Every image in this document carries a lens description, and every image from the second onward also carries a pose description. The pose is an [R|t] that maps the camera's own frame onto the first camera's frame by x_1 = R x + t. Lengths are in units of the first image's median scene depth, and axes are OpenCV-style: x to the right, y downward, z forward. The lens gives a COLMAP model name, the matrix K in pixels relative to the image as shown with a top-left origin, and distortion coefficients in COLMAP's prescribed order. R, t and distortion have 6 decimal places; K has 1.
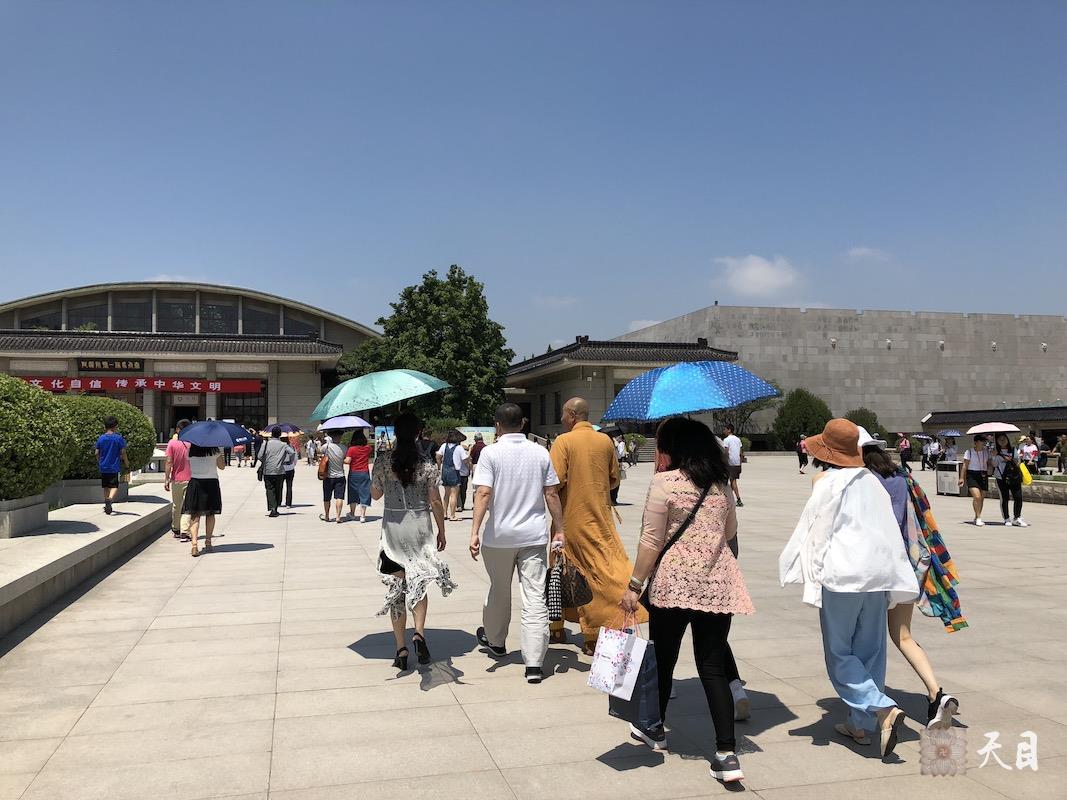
lens RADIAL K [[881.8, 0, 536.1], [0, 881.8, 393.5], [0, 0, 1]] dist [0.054732, -0.047430]
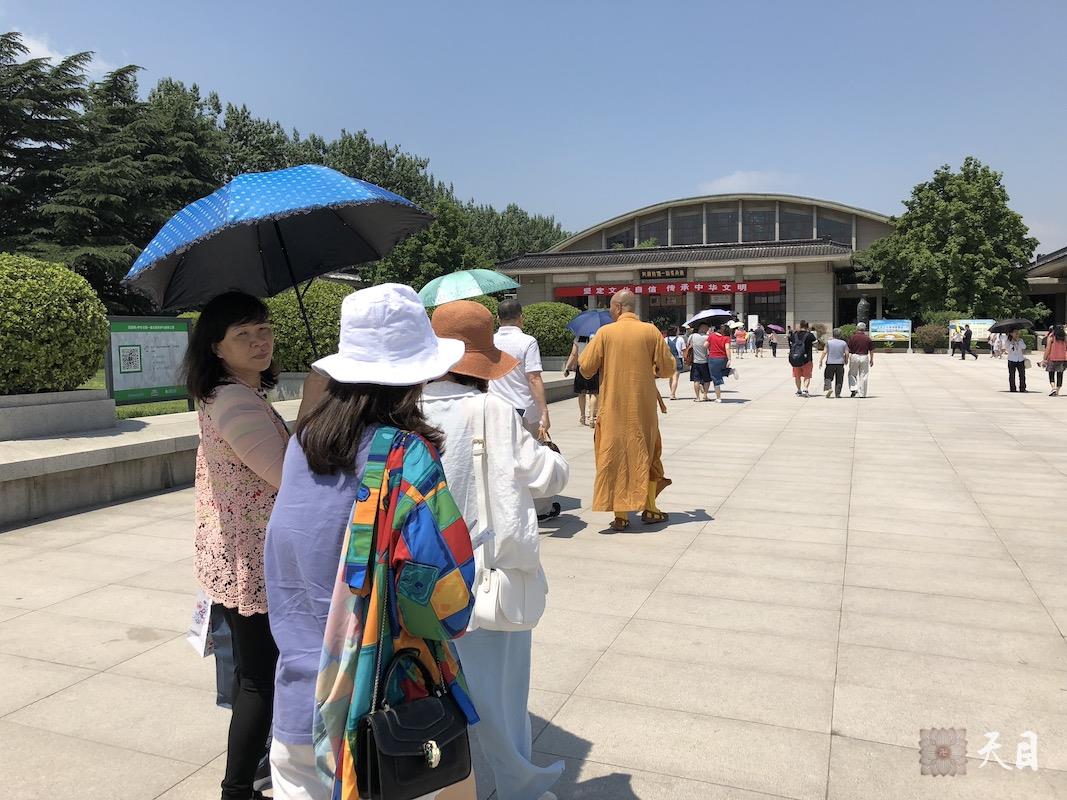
lens RADIAL K [[881.8, 0, 531.2], [0, 881.8, 407.0], [0, 0, 1]] dist [0.054732, -0.047430]
pose [[0.813040, 0.047436, -0.580272, 0.104571], [0.031600, 0.991611, 0.125338, -0.006702], [0.581350, -0.120242, 0.804720, -0.139336]]
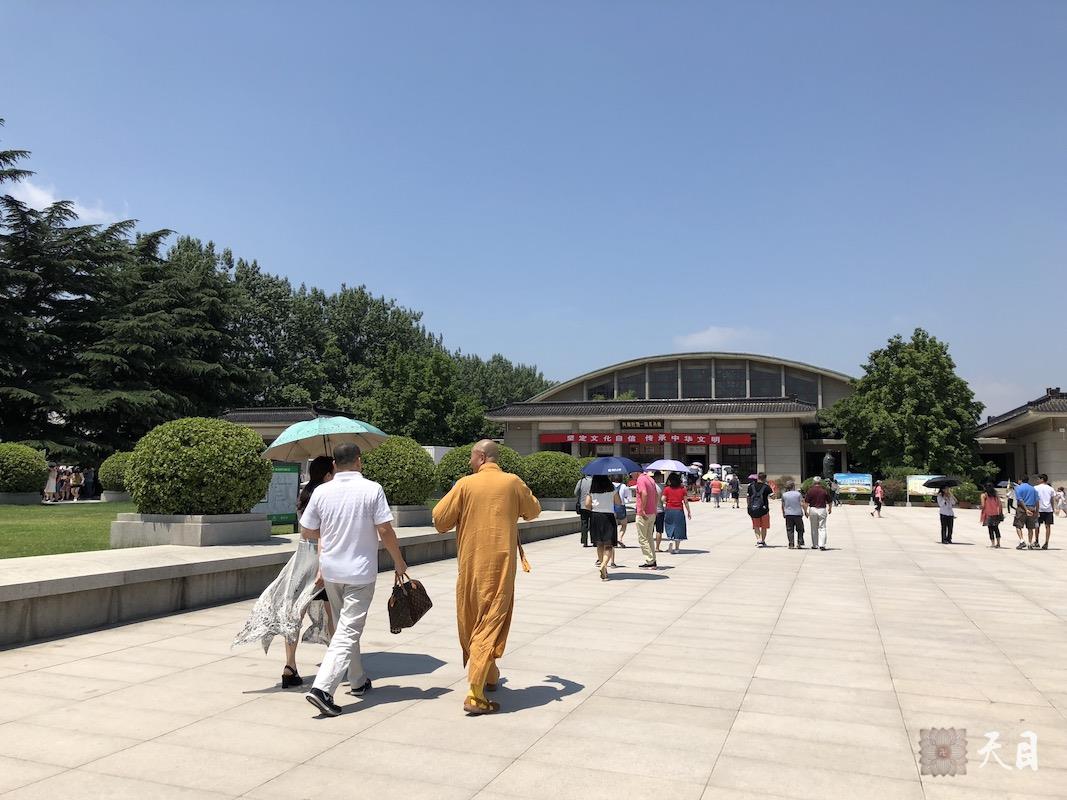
lens RADIAL K [[881.8, 0, 542.8], [0, 881.8, 420.2], [0, 0, 1]] dist [0.054732, -0.047430]
pose [[0.834618, -0.018925, -0.550504, 0.125442], [0.007837, 0.999716, -0.022486, -0.009148], [0.550774, 0.014453, 0.834529, -0.186014]]
